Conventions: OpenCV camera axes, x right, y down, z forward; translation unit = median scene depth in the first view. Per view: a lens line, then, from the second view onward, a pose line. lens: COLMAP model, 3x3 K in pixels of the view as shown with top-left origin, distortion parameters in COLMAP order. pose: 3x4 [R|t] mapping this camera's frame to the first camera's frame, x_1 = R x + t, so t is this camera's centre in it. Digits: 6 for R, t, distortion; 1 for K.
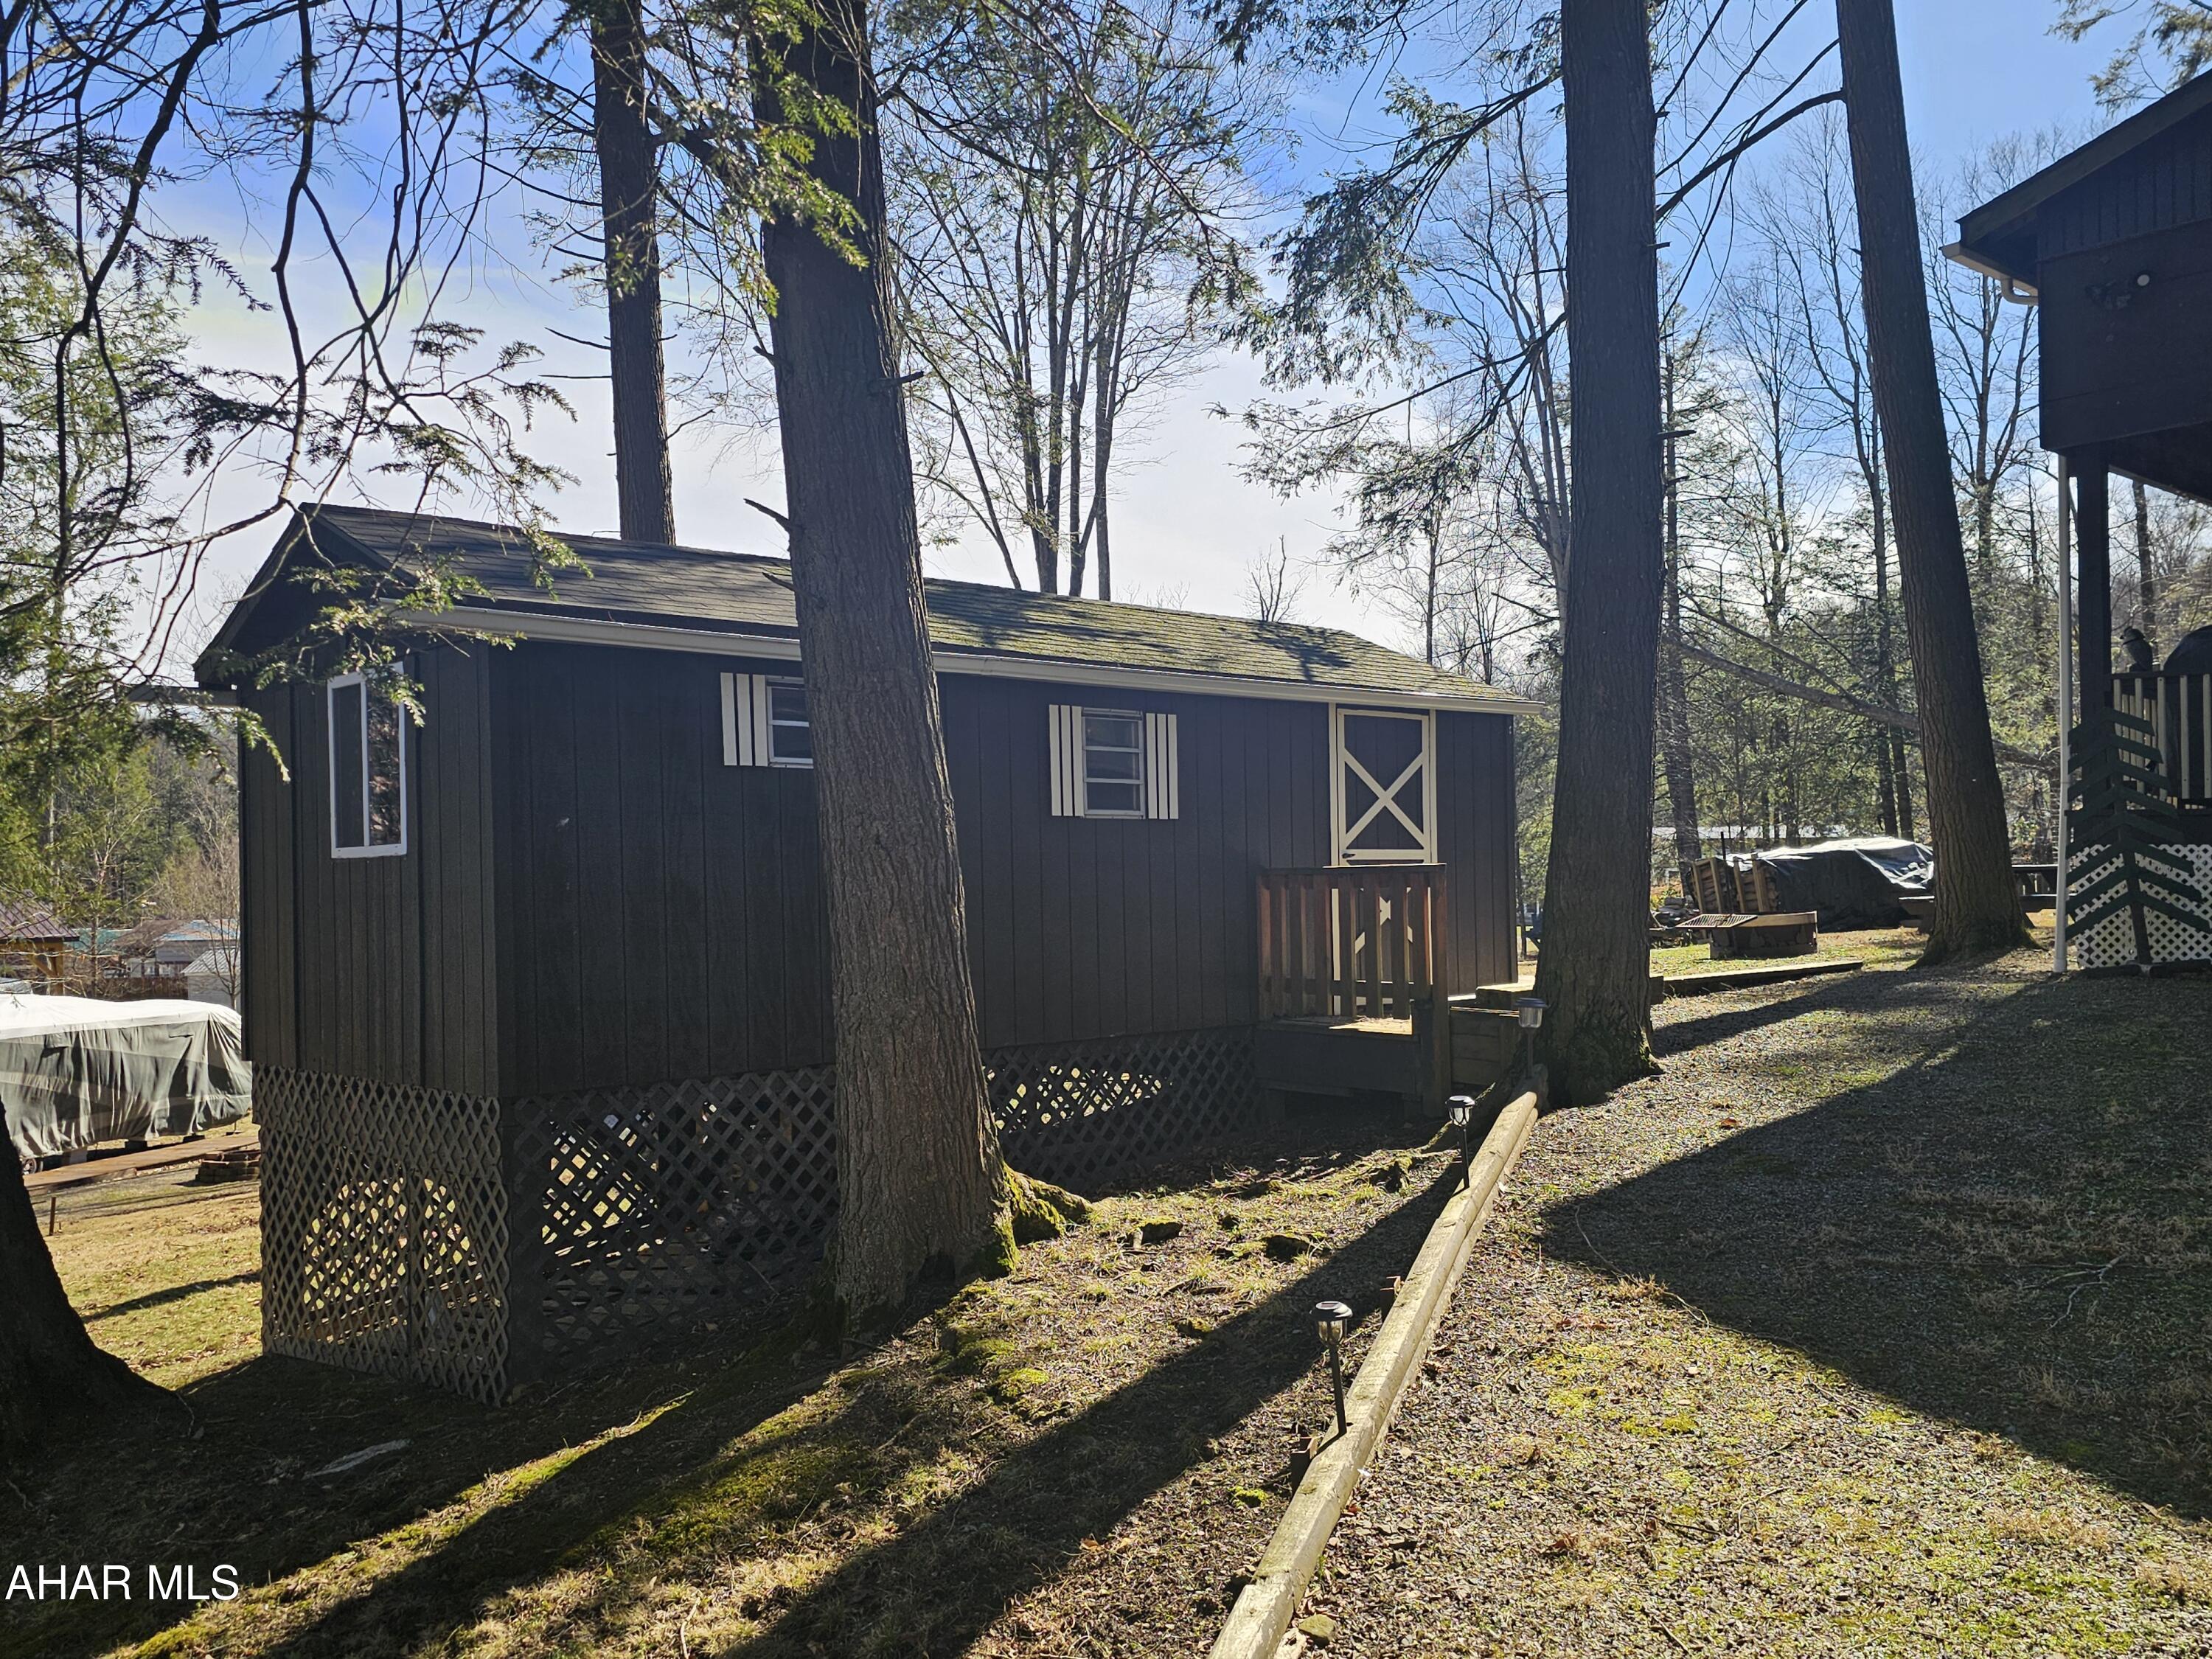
lens RADIAL K [[1839.9, 0, 1099.5], [0, 1839.9, 834.5], [0, 0, 1]] dist [0.097235, -0.083829]
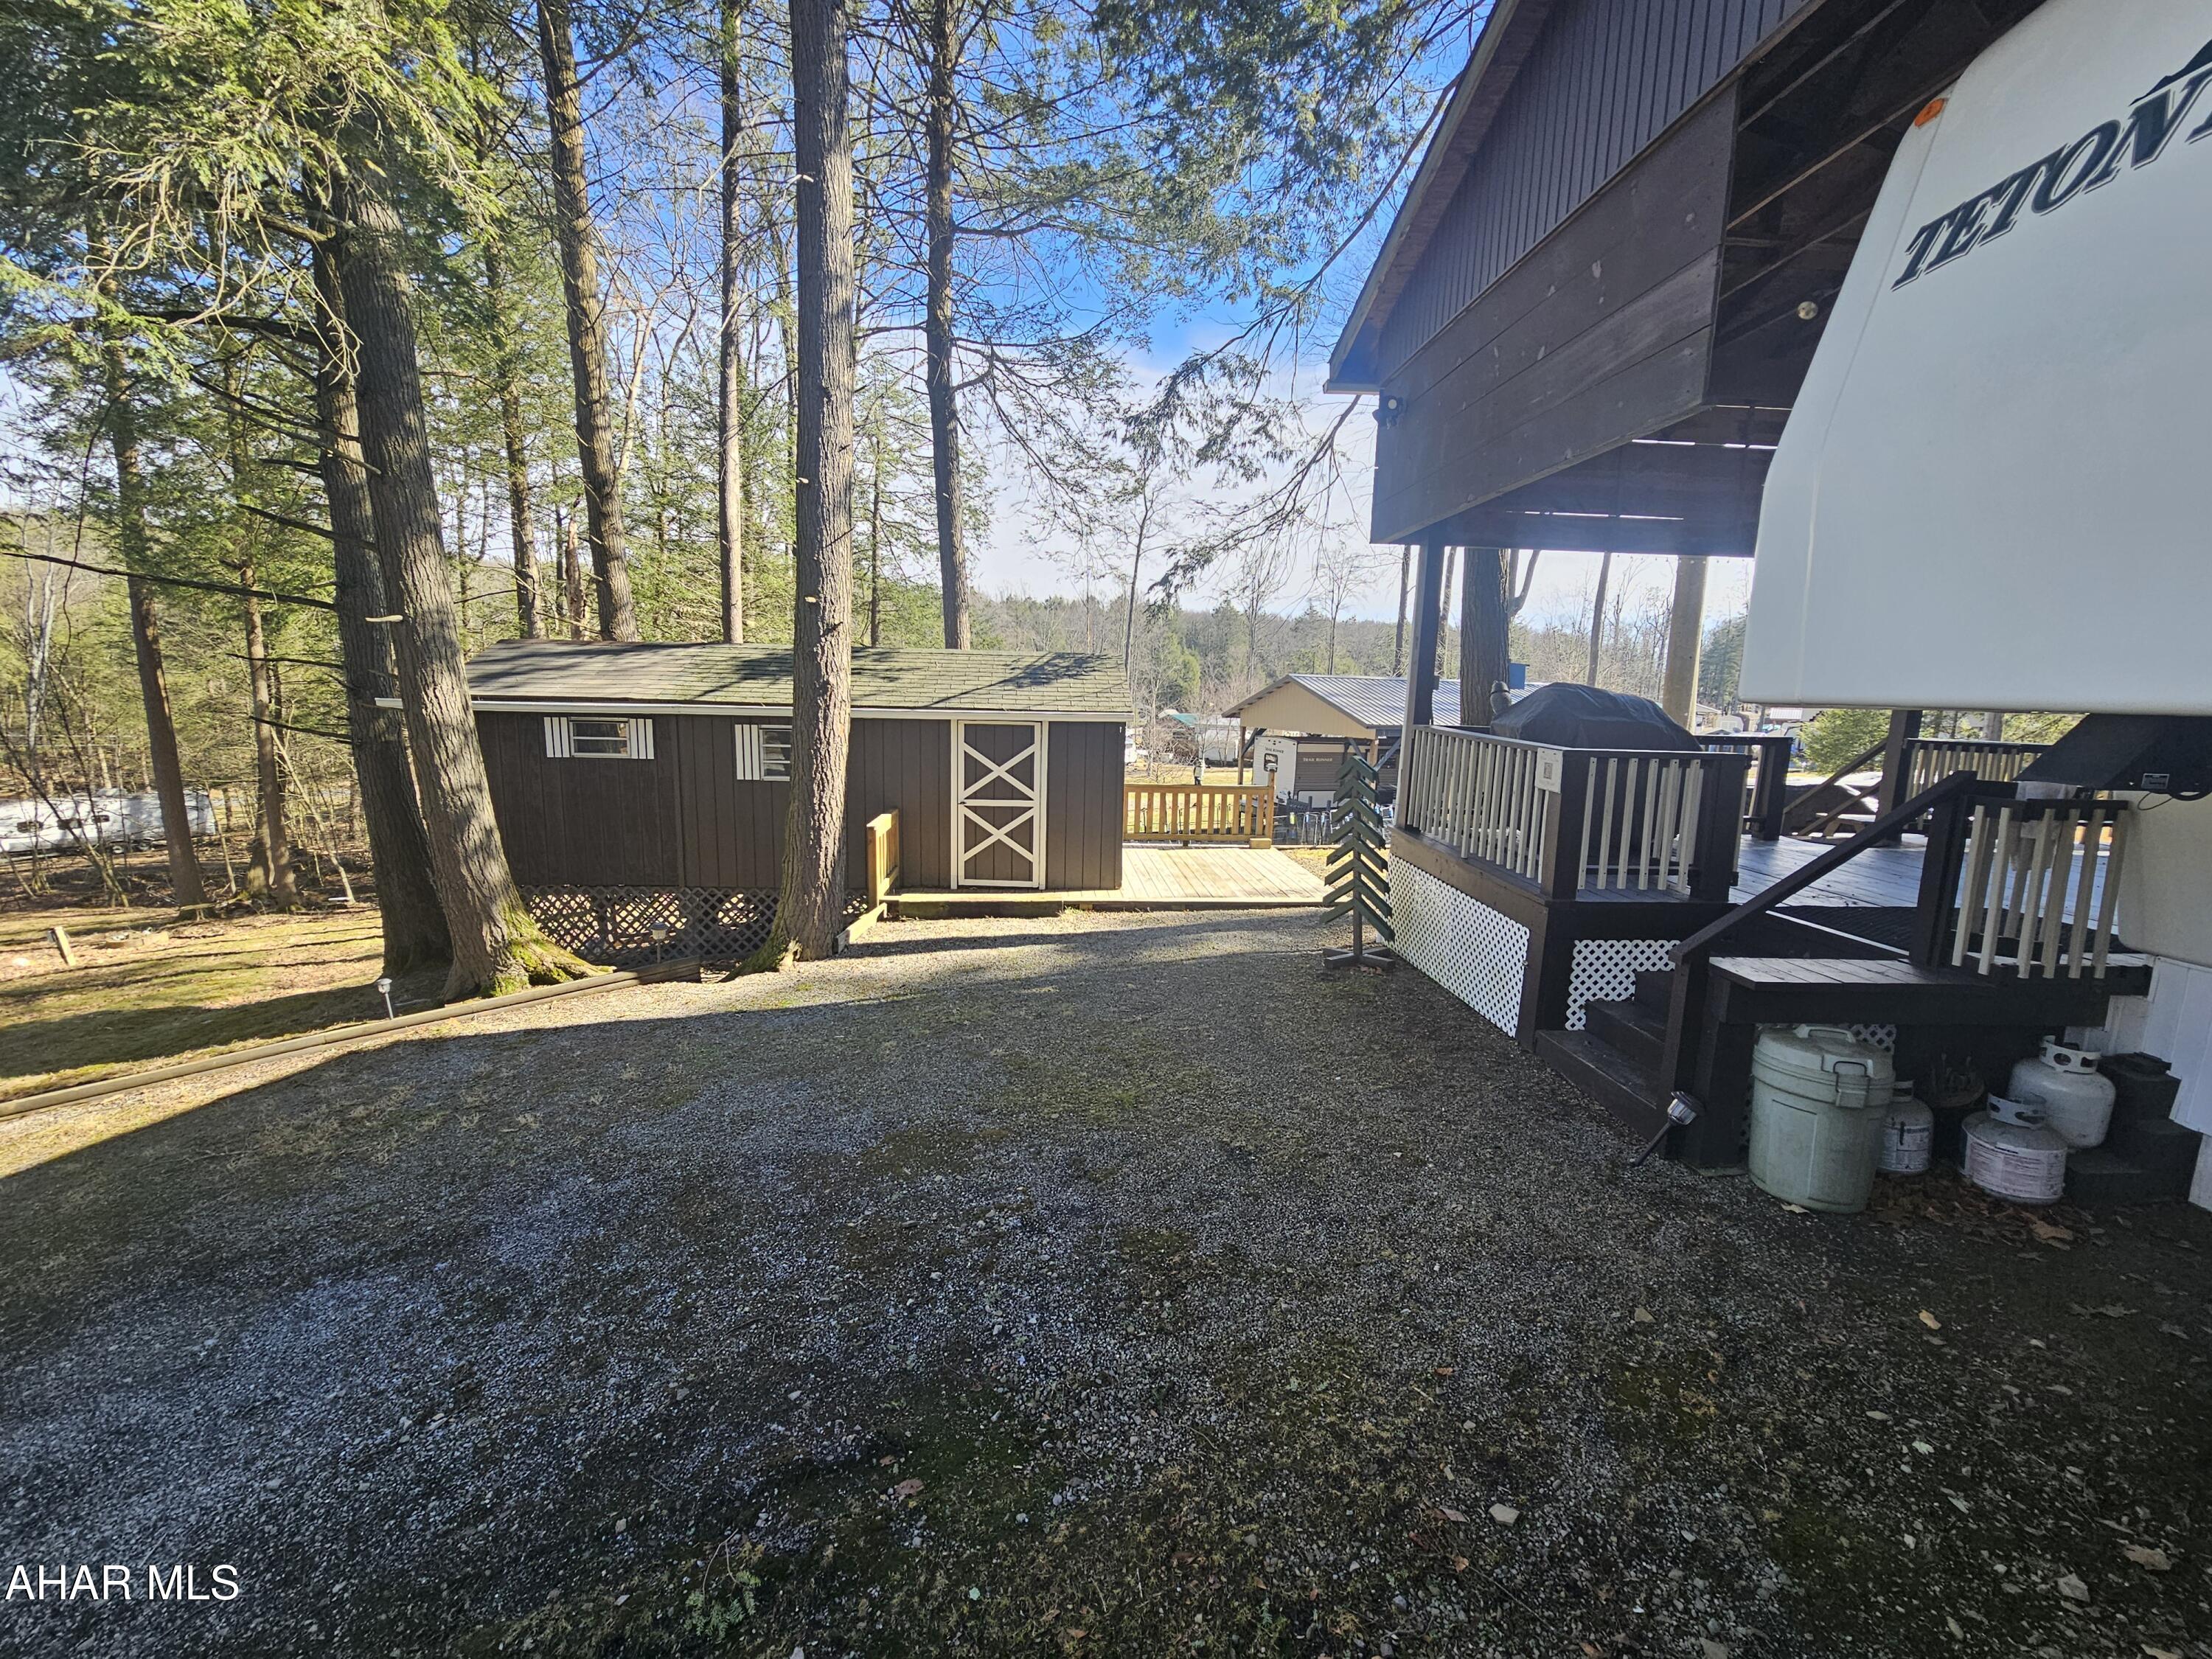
lens RADIAL K [[906.1, 0, 1108.3], [0, 906.1, 833.3], [0, 0, 1]] dist [-0.003756, -0.000705]
pose [[0.777833, 0.135376, -0.613717, 0.852433], [-0.021585, 0.981703, 0.189191, -0.139784], [0.628100, -0.133912, 0.766523, 0.440964]]
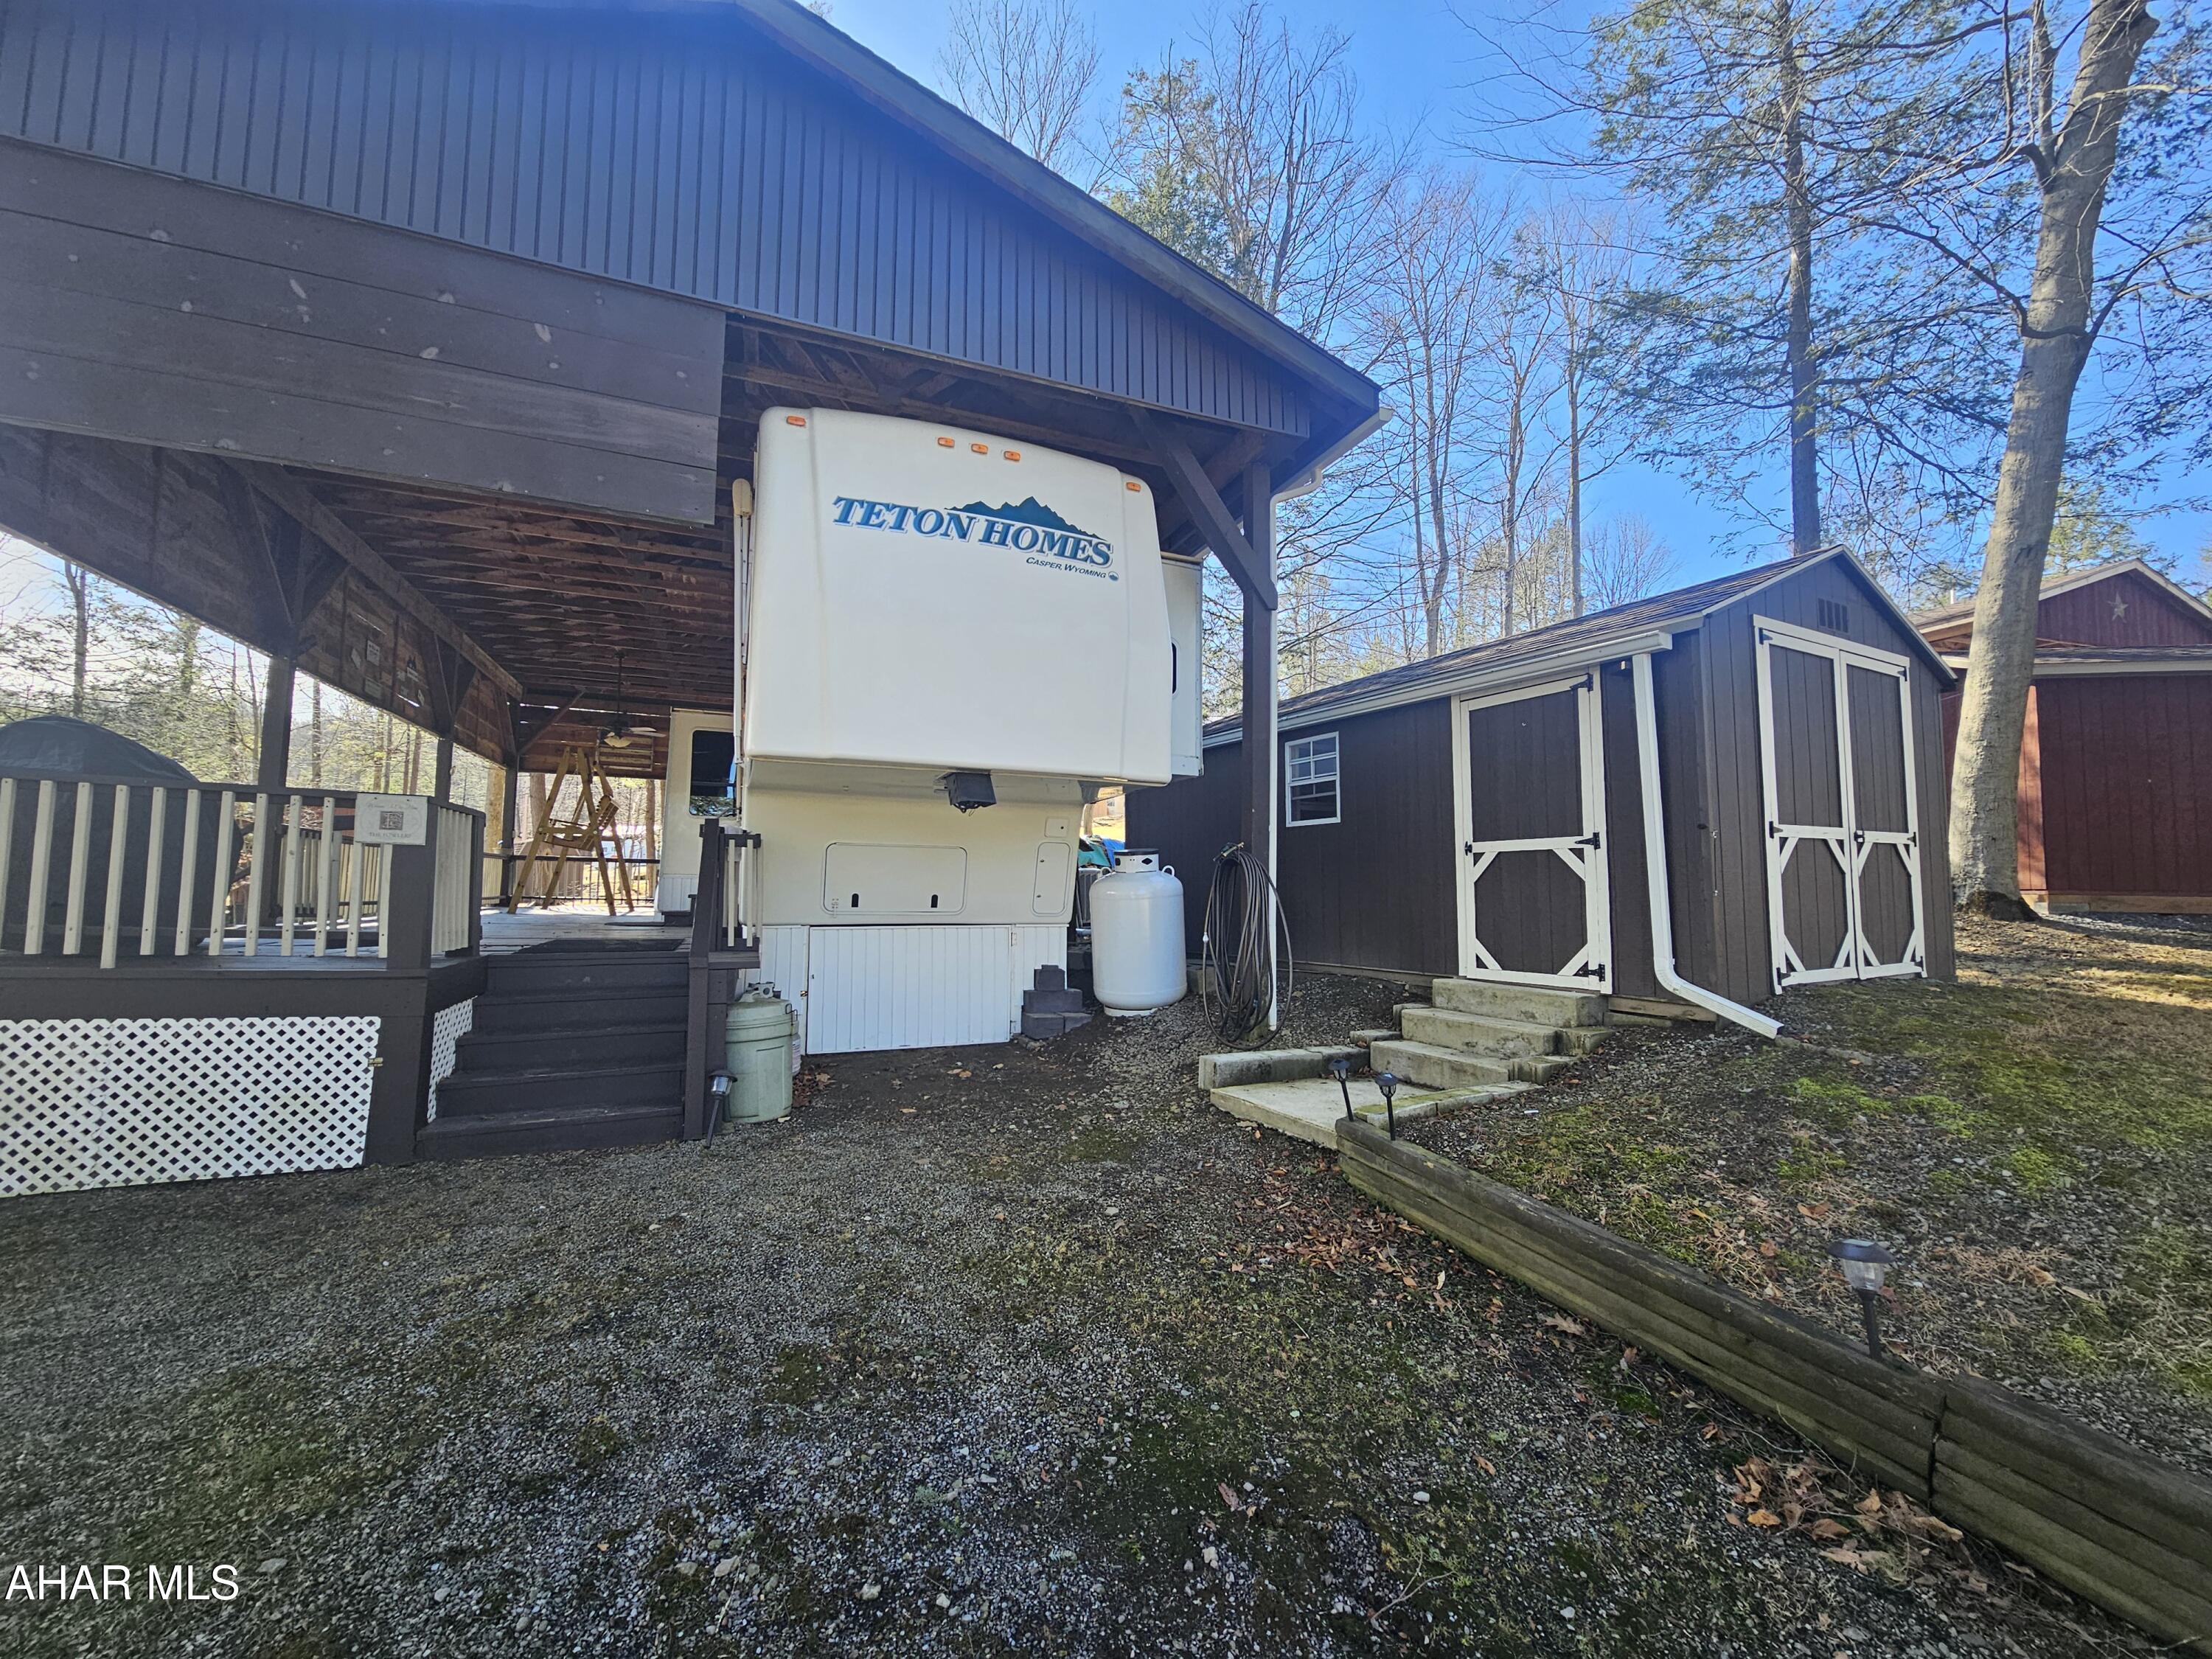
lens RADIAL K [[906.1, 0, 1108.3], [0, 906.1, 833.3], [0, 0, 1]] dist [-0.003756, -0.000705]
pose [[0.347837, 0.083629, 0.933818, 0.457230], [-0.047624, 0.996304, -0.071485, -0.064578], [-0.936345, -0.019607, 0.350534, 0.522765]]
